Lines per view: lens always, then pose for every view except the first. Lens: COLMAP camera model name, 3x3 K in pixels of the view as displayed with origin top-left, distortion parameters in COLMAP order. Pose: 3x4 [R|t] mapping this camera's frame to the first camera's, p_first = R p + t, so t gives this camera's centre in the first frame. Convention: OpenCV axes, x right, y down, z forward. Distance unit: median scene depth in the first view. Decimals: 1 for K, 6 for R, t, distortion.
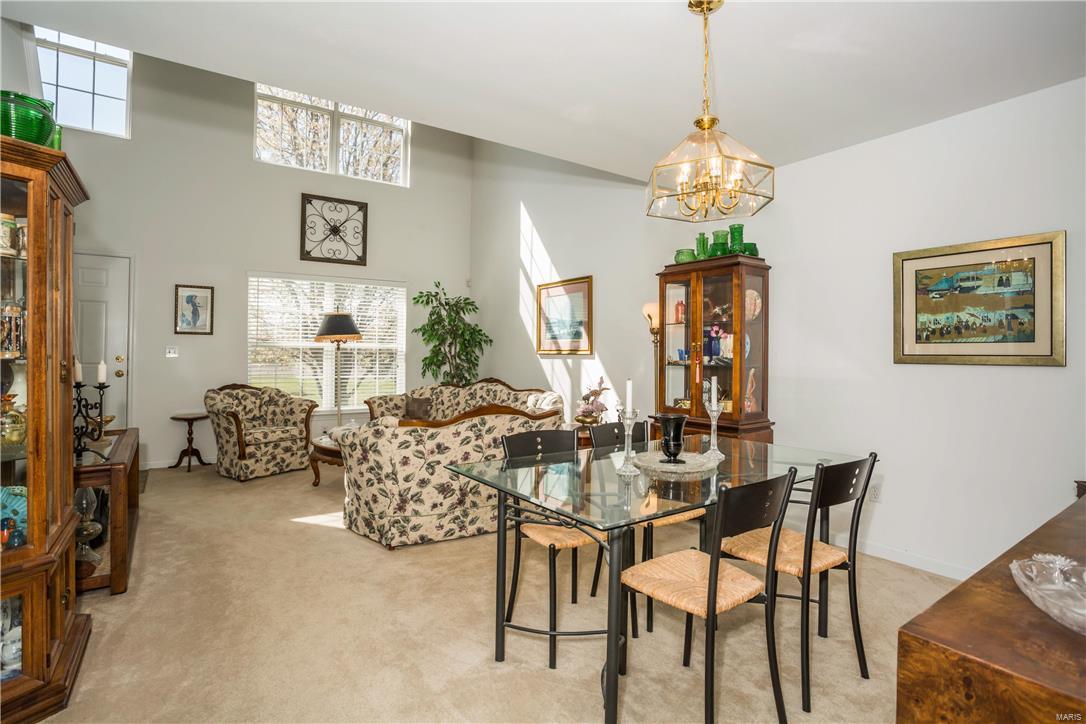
lens RADIAL K [[562.4, 0, 532.7], [0, 562.4, 339.1], [0, 0, 1]] dist [-0.072645, 0.044135]
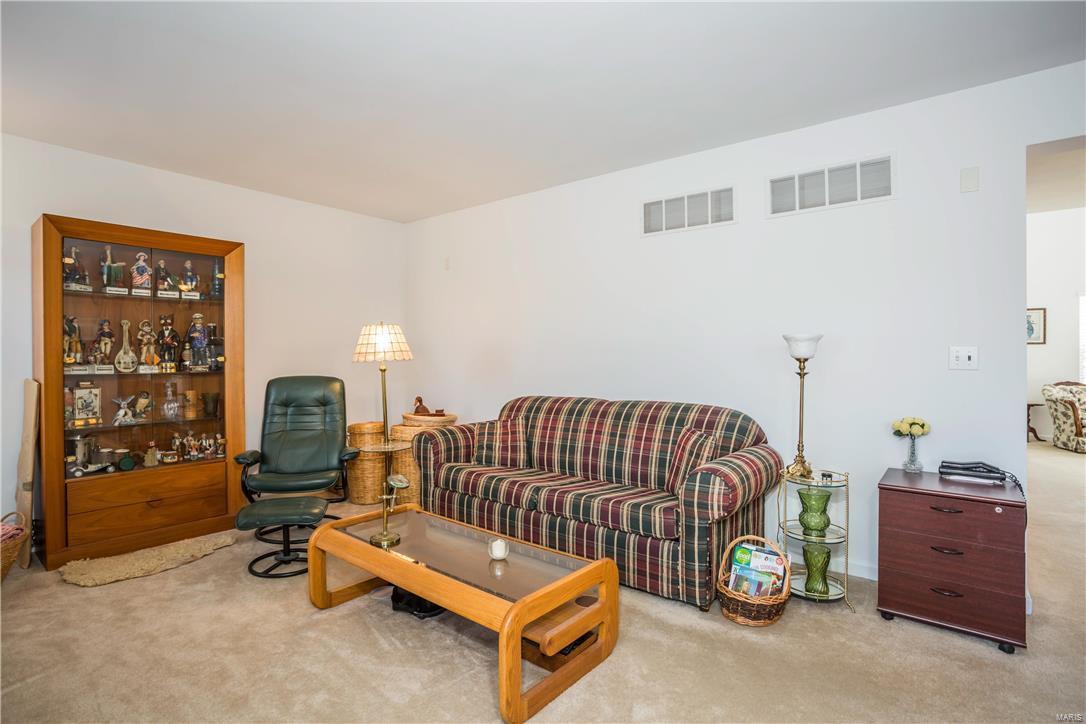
lens RADIAL K [[538.5, 0, 527.9], [0, 538.5, 358.9], [0, 0, 1]] dist [-0.005707, -0.000013]
pose [[0.312152, -0.001991, -0.950030, 0.264025], [0.025179, 0.999664, 0.006178, -0.012047], [0.949699, -0.025850, 0.312097, -0.608788]]
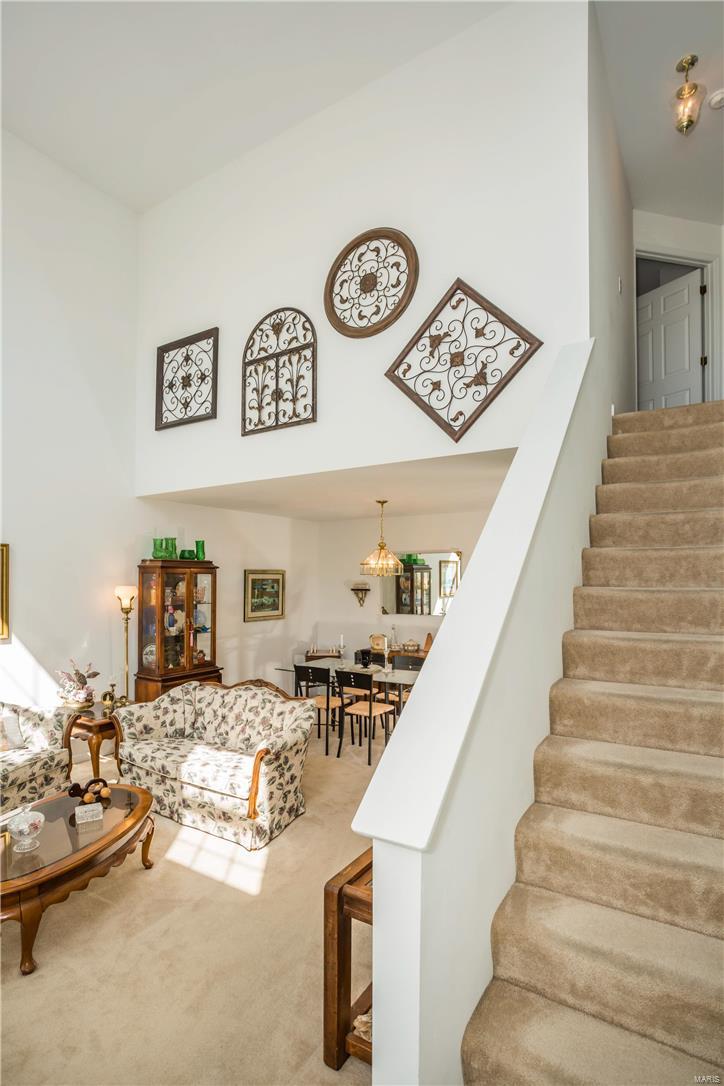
lens RADIAL K [[562.4, 0, 367.6], [0, 562.4, 580.8], [0, 0, 1]] dist [-0.072645, 0.044135]
pose [[-0.421497, -0.013944, 0.906723, -0.828567], [-0.032164, 0.999483, 0.000419, -0.072399], [-0.906259, -0.028987, -0.421727, 0.830978]]
